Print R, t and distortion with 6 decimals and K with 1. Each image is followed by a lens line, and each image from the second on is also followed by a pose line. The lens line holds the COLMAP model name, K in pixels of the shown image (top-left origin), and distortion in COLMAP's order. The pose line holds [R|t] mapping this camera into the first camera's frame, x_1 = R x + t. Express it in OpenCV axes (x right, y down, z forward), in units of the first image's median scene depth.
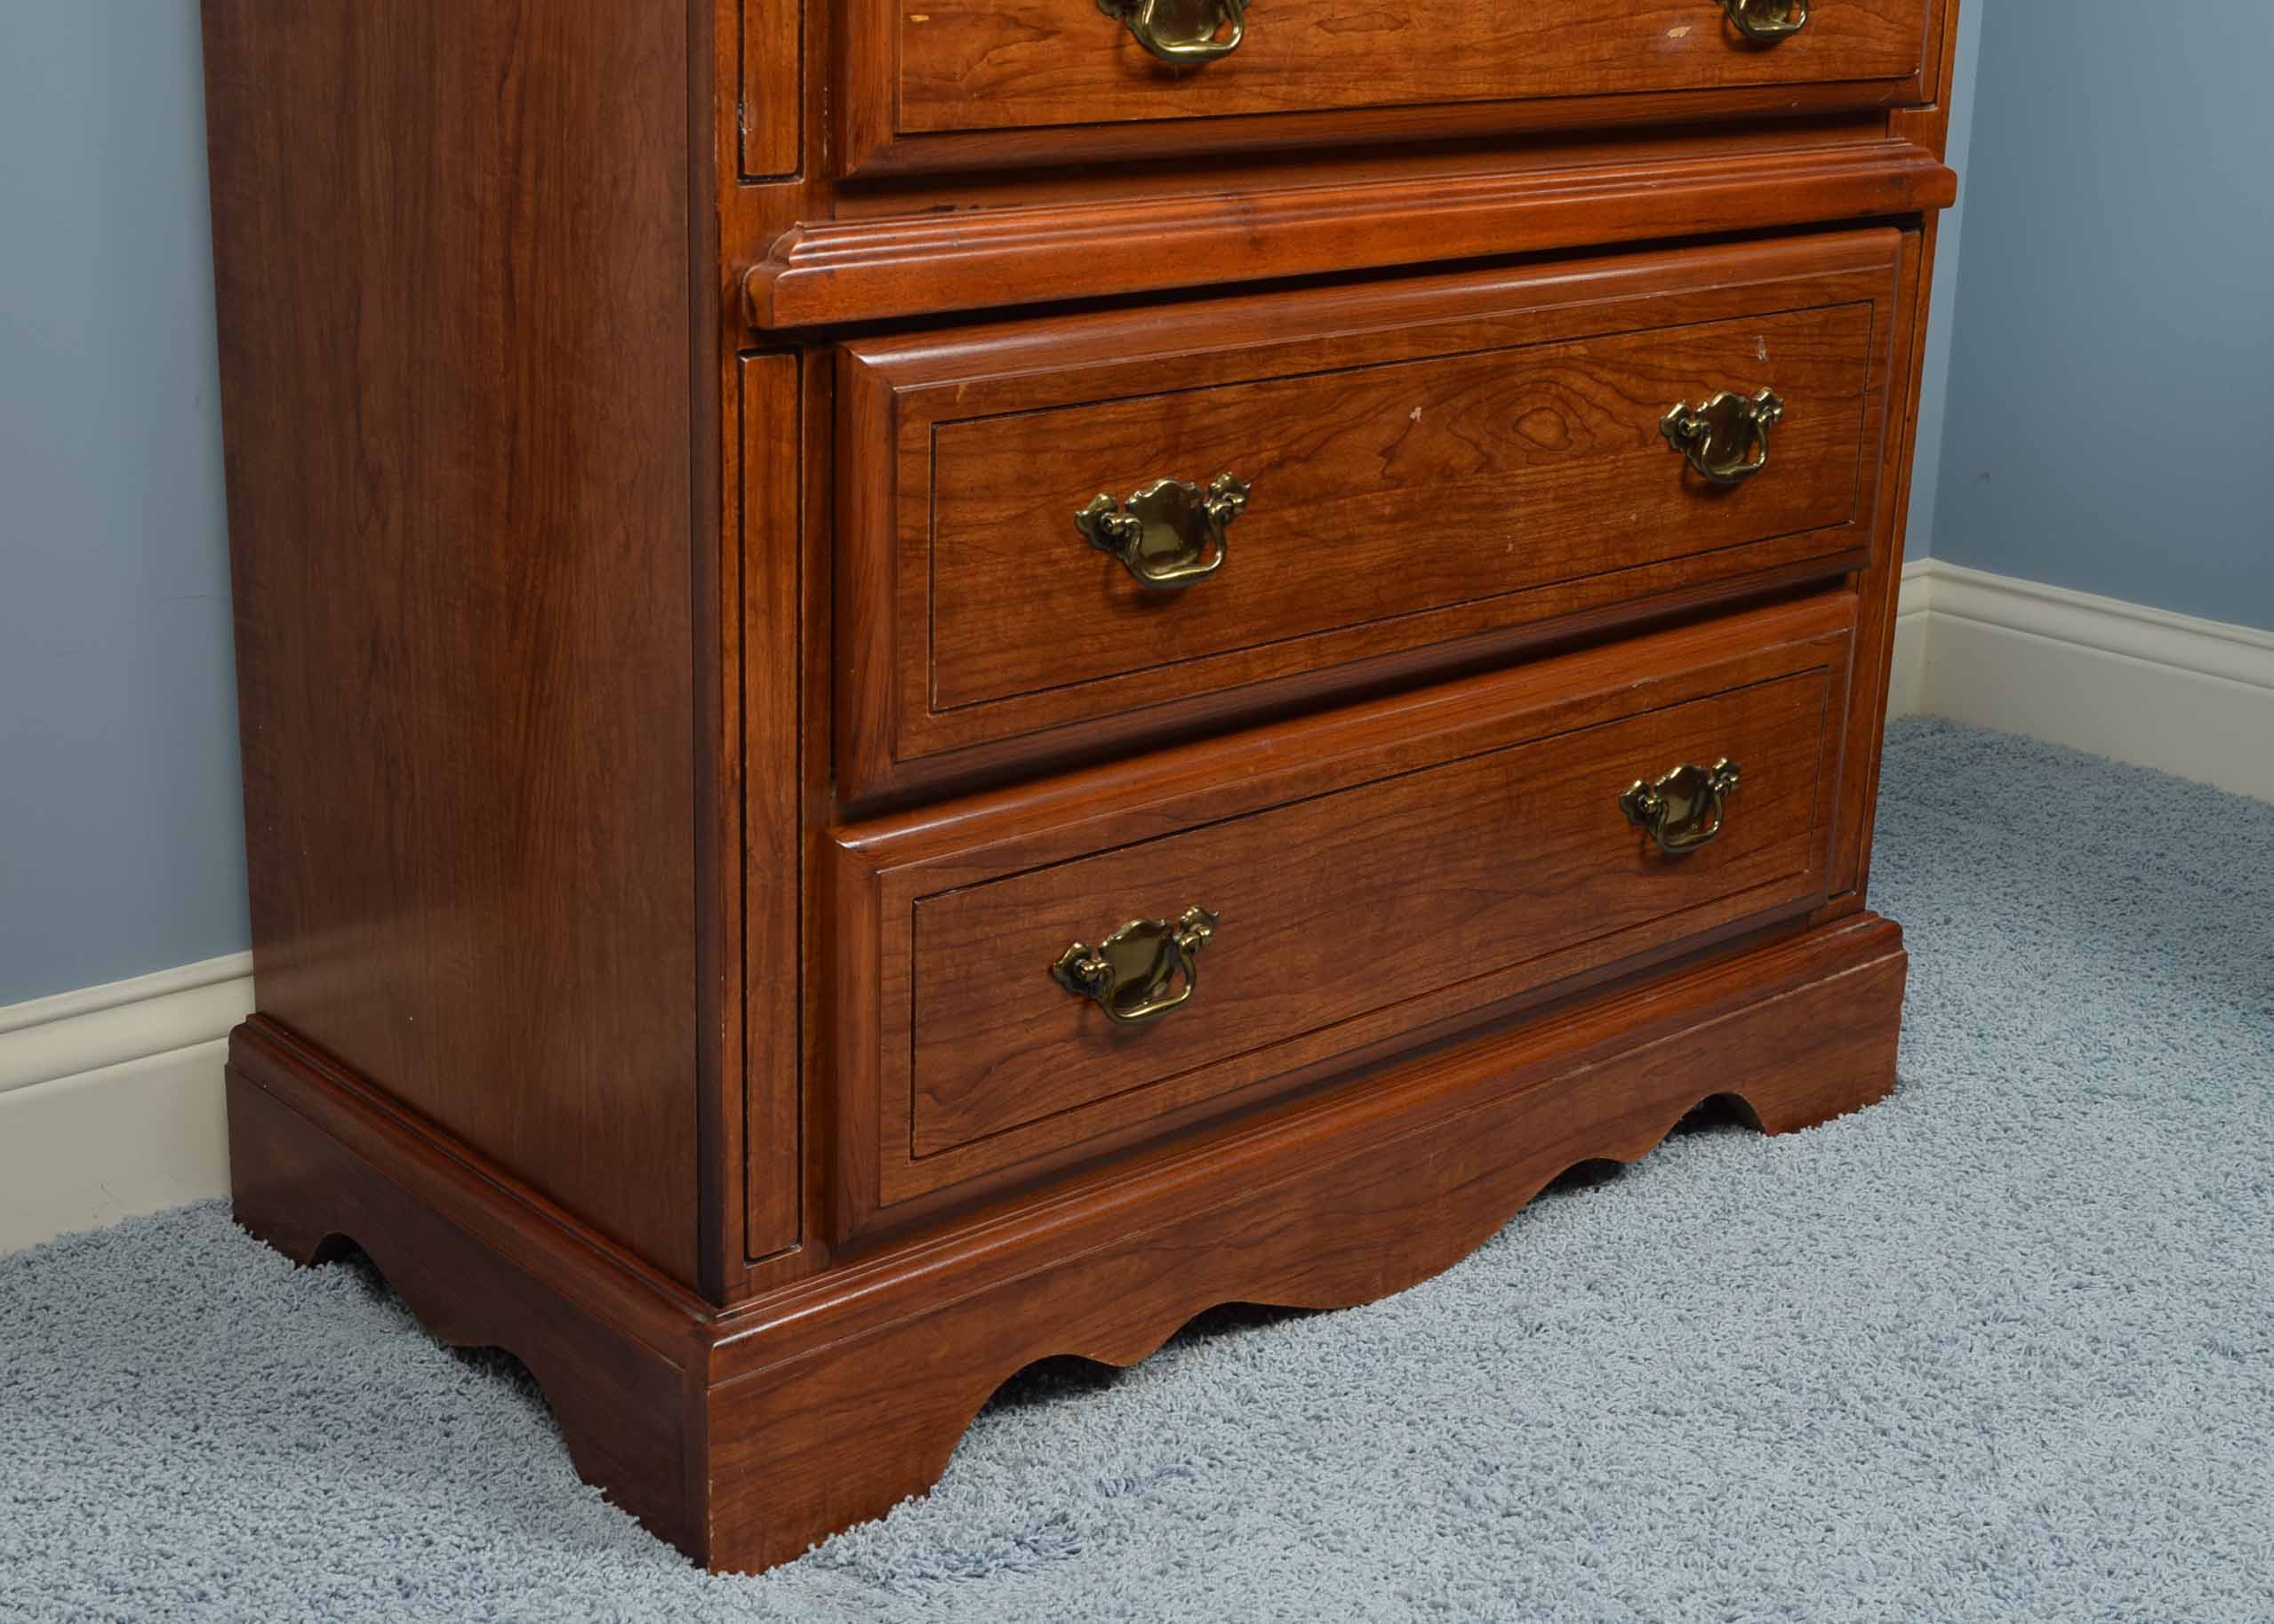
lens RADIAL K [[3112.1, 0, 1034.4], [0, 3112.1, 879.2], [0, 0, 1]] dist [-0.041085, -0.073198]
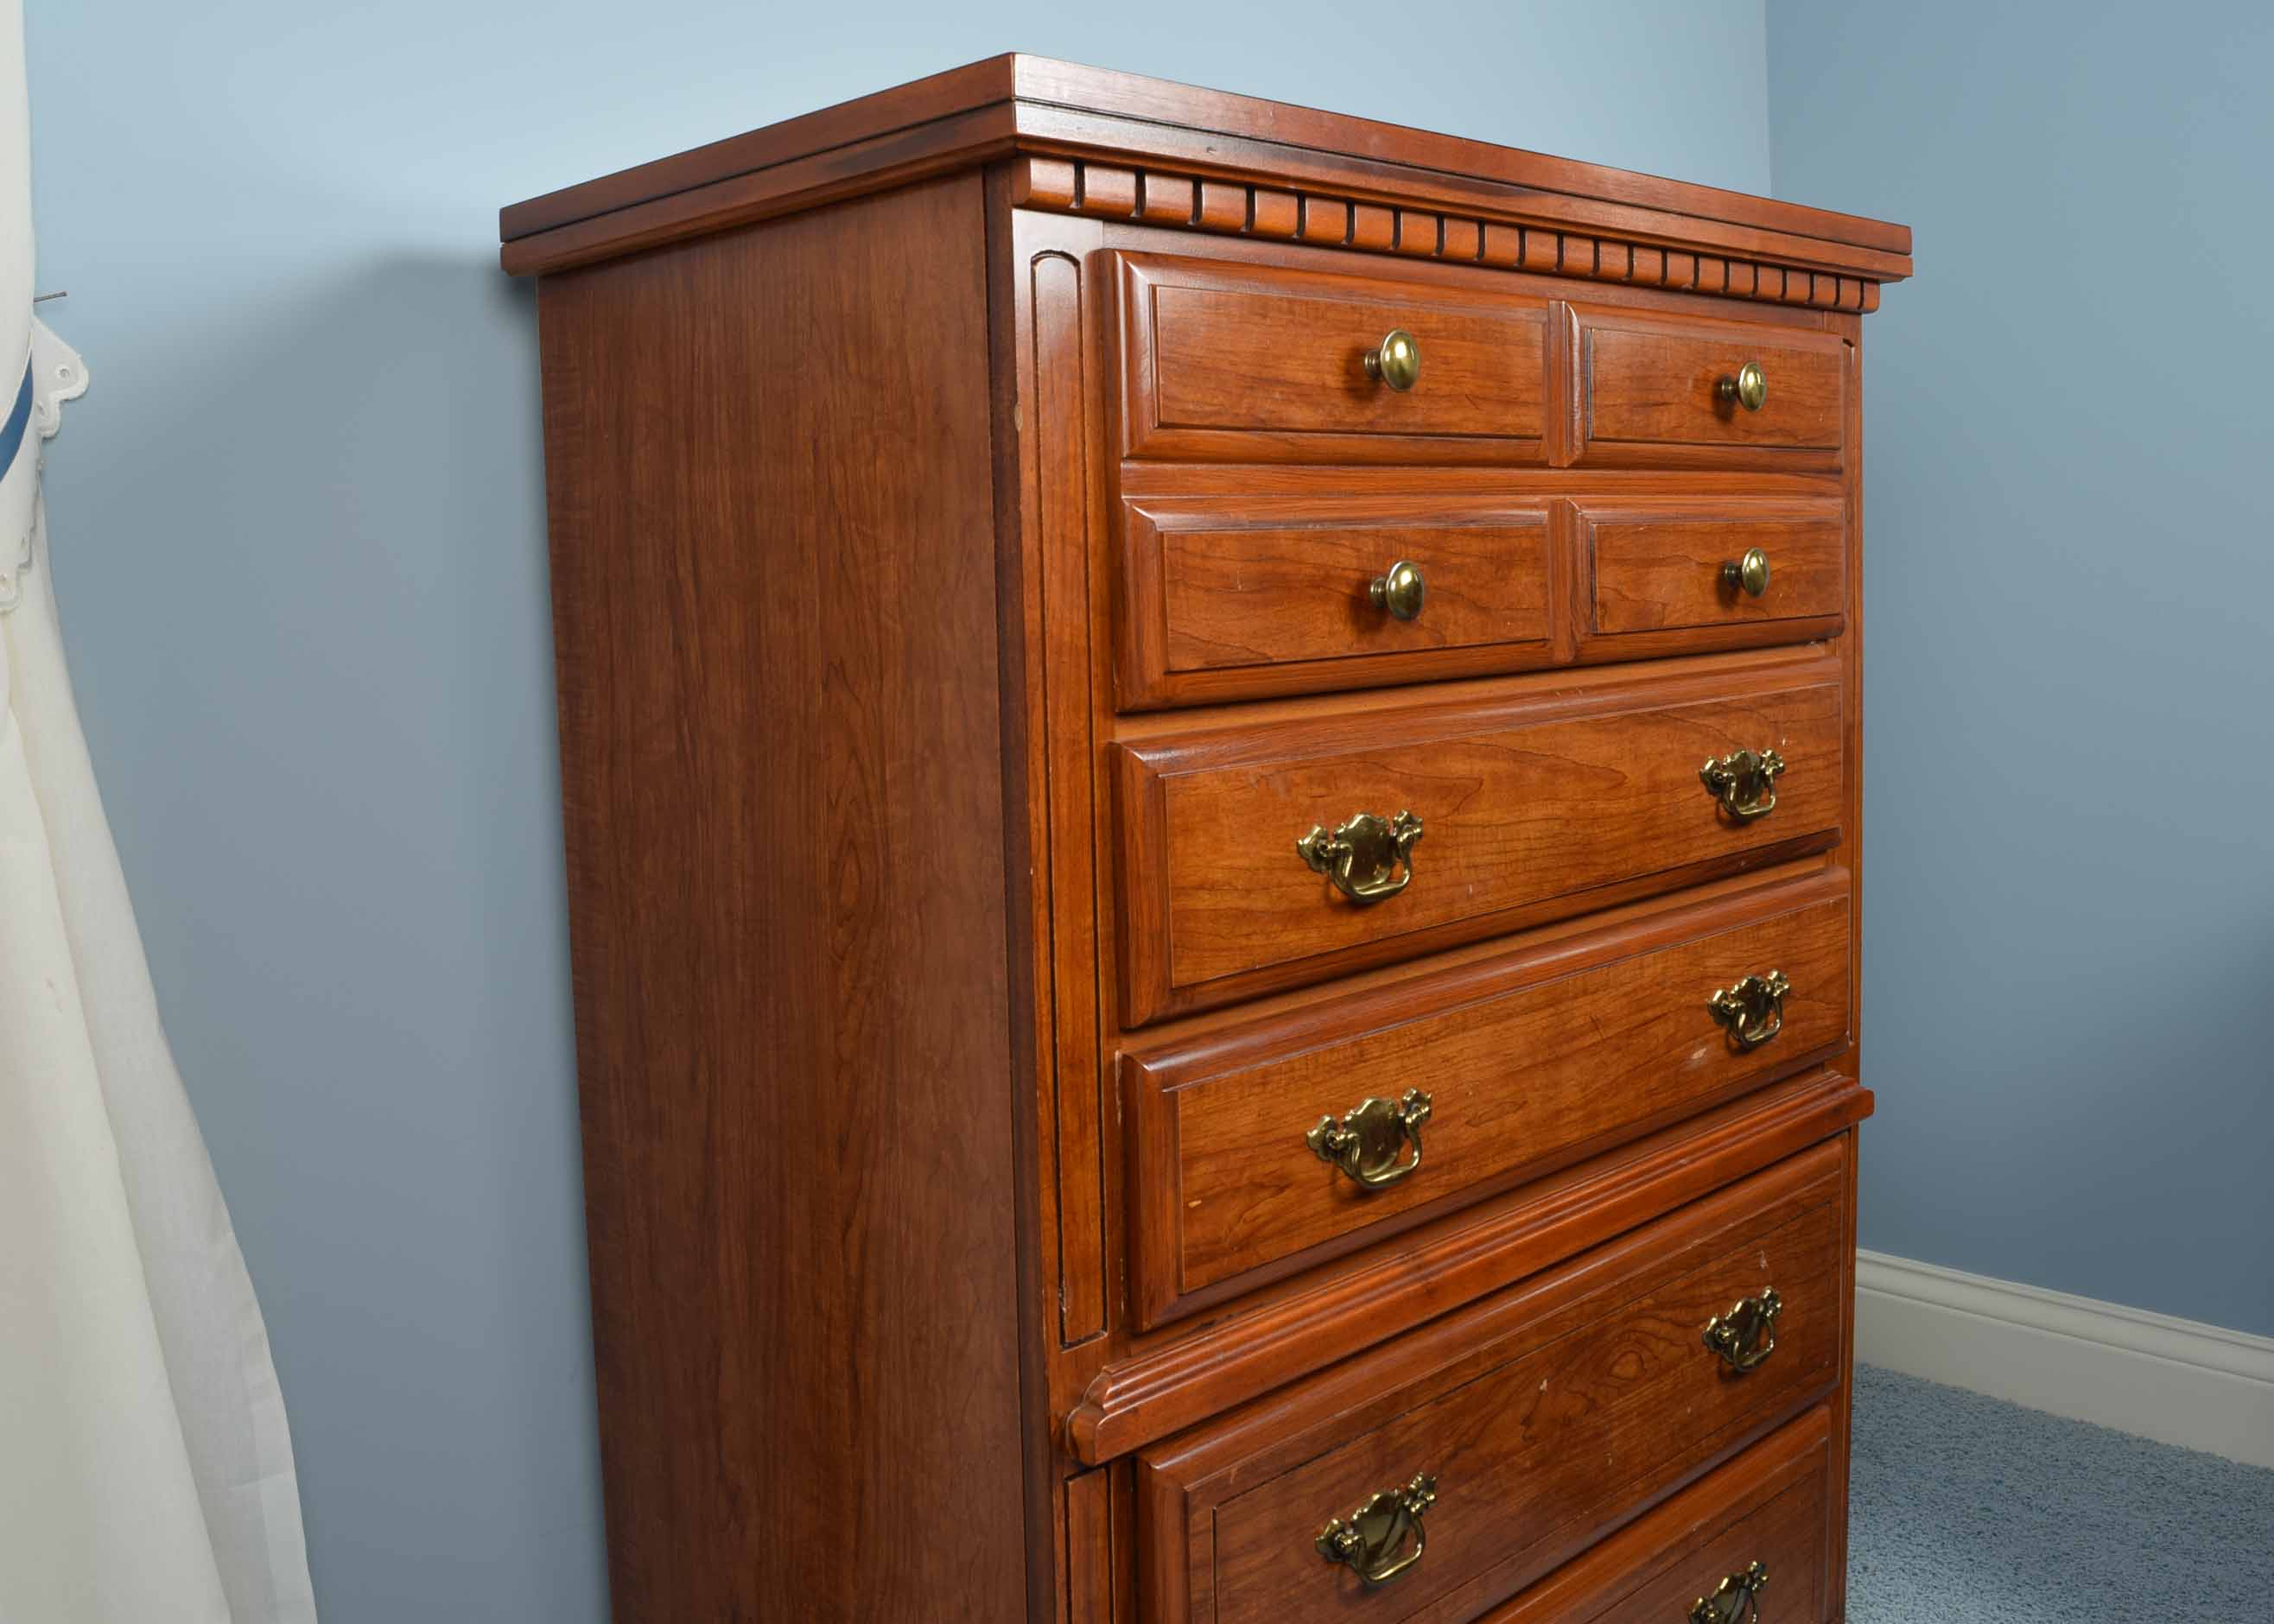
lens RADIAL K [[2133.8, 0, 1036.5], [0, 2133.8, 757.1], [0, 0, 1]] dist [-0.122808, 0.005209]
pose [[0.998432, -0.051677, 0.021504, -0.100028], [0.055203, 0.972628, -0.225717, -0.238668], [-0.009251, 0.226550, 0.973956, 0.109277]]
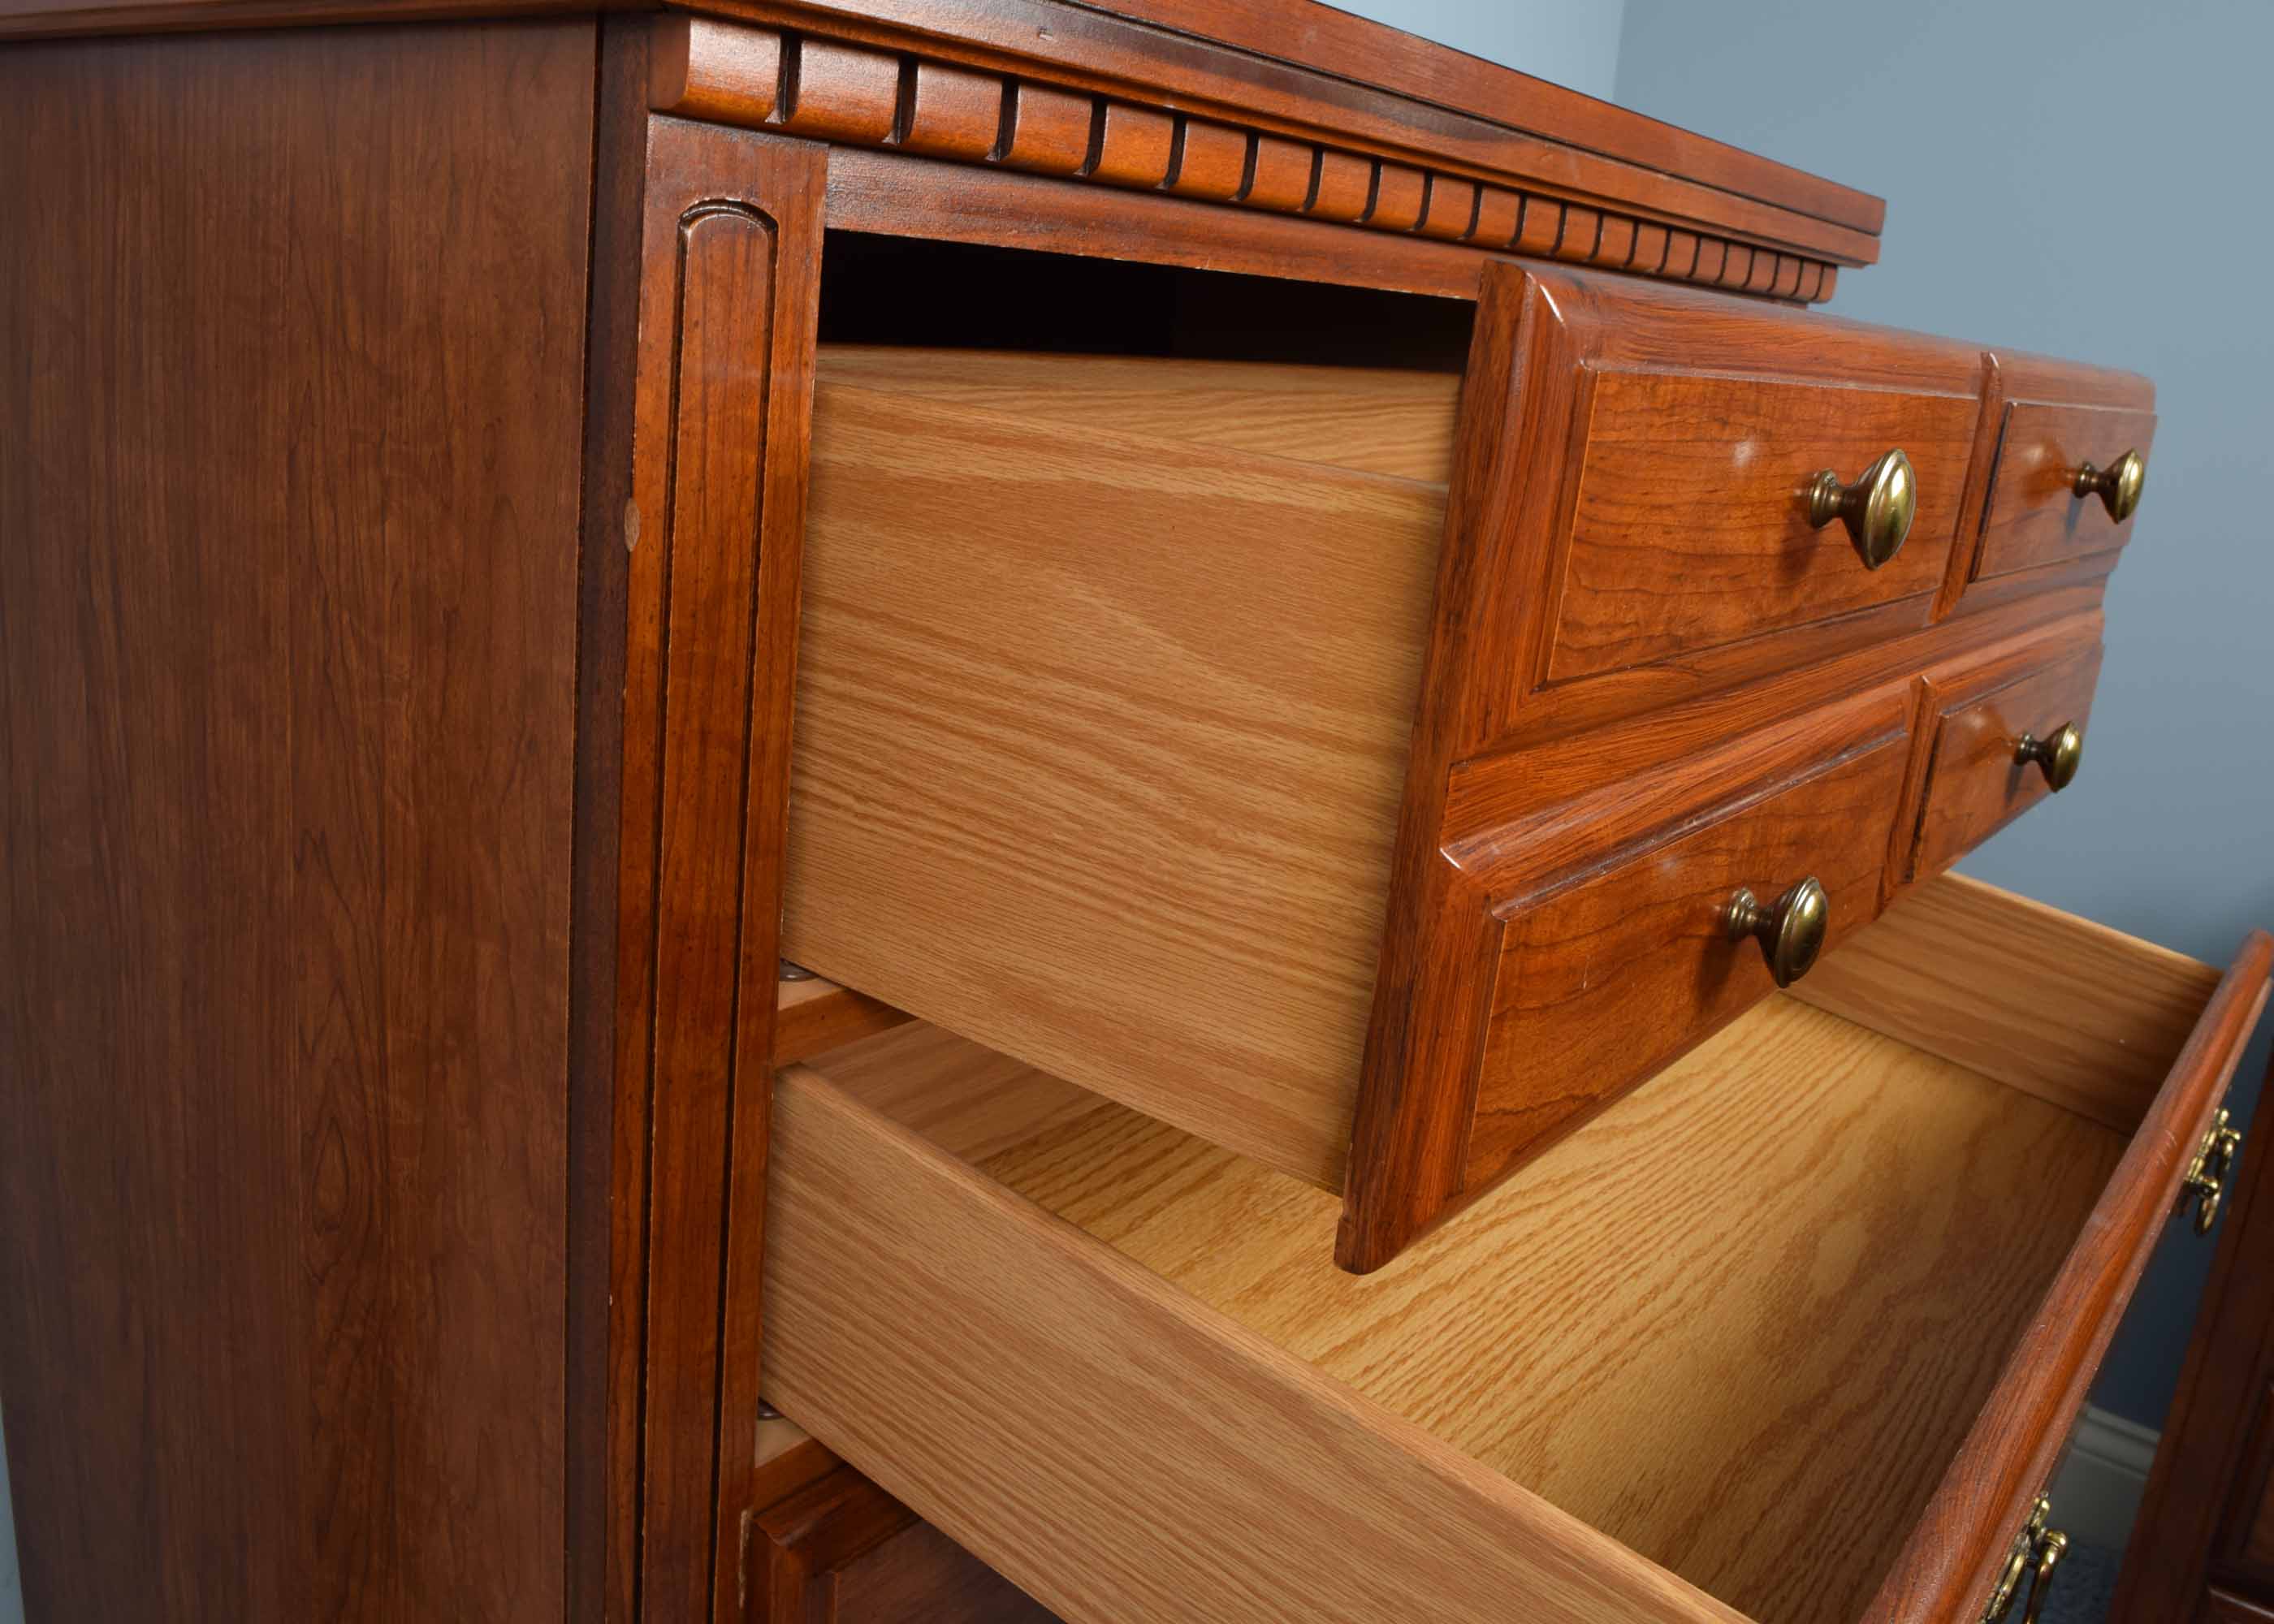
lens RADIAL K [[1922.1, 0, 1137.0], [0, 1922.1, 812.0], [0, 0, 1]] dist [-0.092440, 0.007931]
pose [[0.975462, 0.019502, 0.219302, -0.070013], [-0.011538, 0.999229, -0.037537, -0.452787], [-0.219865, 0.034085, 0.974935, 0.439347]]
